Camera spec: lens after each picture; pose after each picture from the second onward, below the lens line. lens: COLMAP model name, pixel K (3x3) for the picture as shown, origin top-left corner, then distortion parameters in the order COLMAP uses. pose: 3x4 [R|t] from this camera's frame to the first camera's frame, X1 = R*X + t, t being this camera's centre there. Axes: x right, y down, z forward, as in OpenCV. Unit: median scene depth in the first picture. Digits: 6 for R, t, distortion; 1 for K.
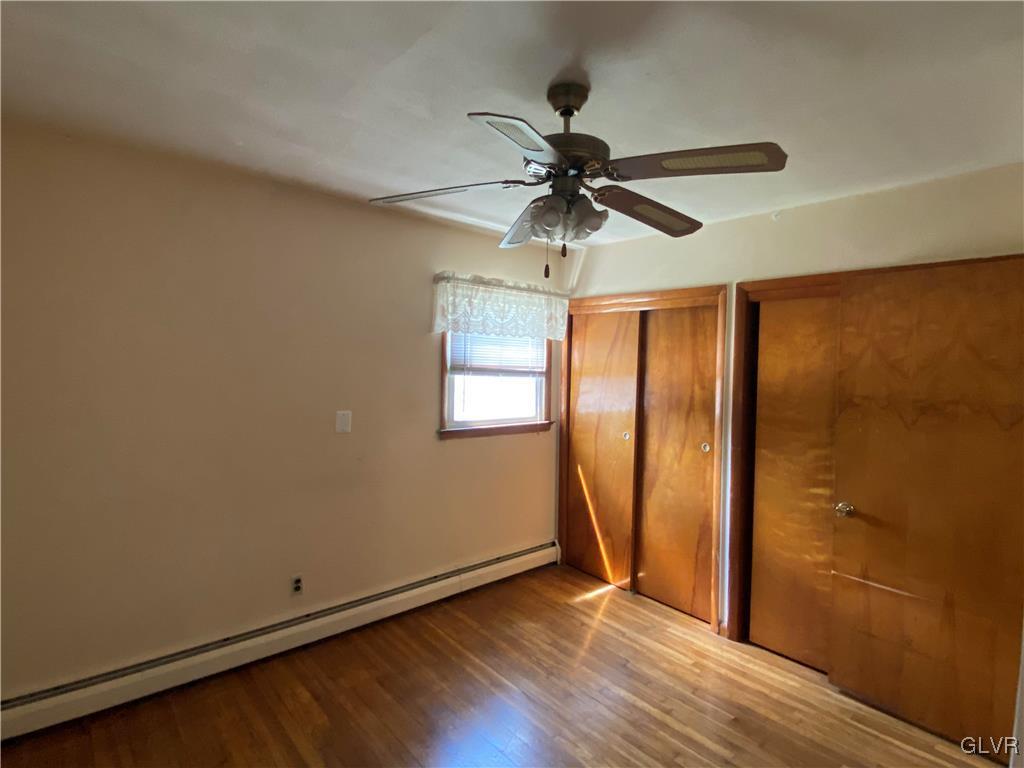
lens RADIAL K [[522.9, 0, 504.1], [0, 522.9, 376.0], [0, 0, 1]] dist [0.024636, -0.009425]
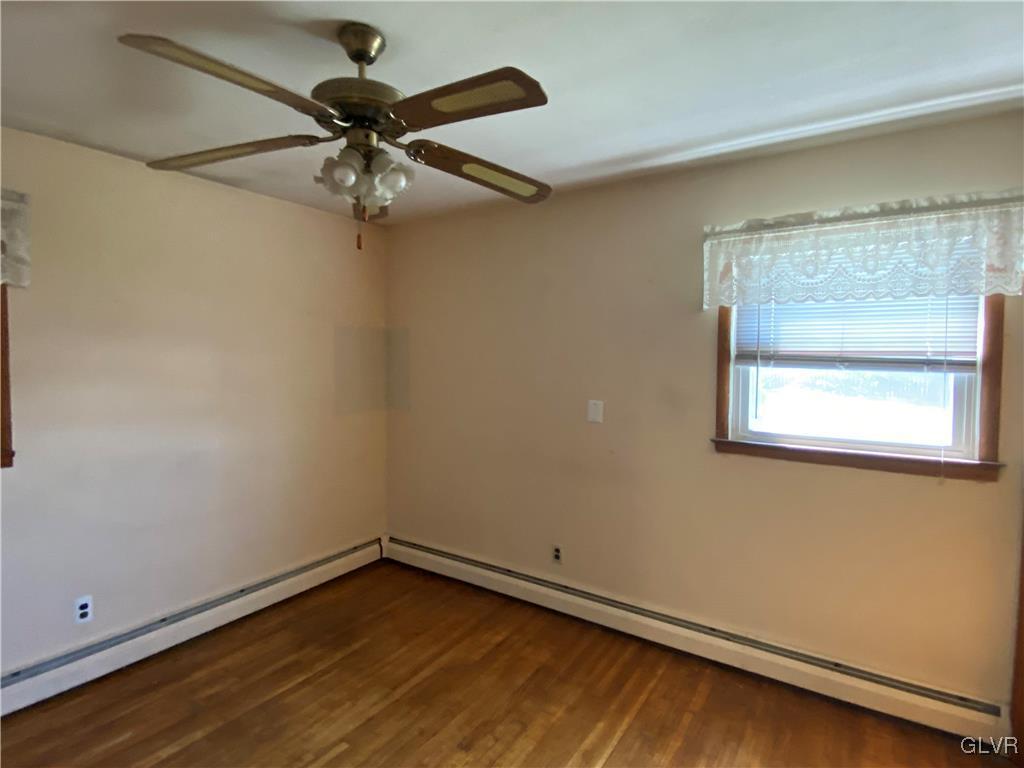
lens RADIAL K [[522.9, 0, 505.7], [0, 522.9, 381.5], [0, 0, 1]] dist [0.024636, -0.009425]
pose [[0.273309, 0.031554, -0.961408, 0.518111], [-0.017962, 0.999455, 0.027697, 0.005848], [0.961758, 0.009699, 0.273727, 0.495866]]
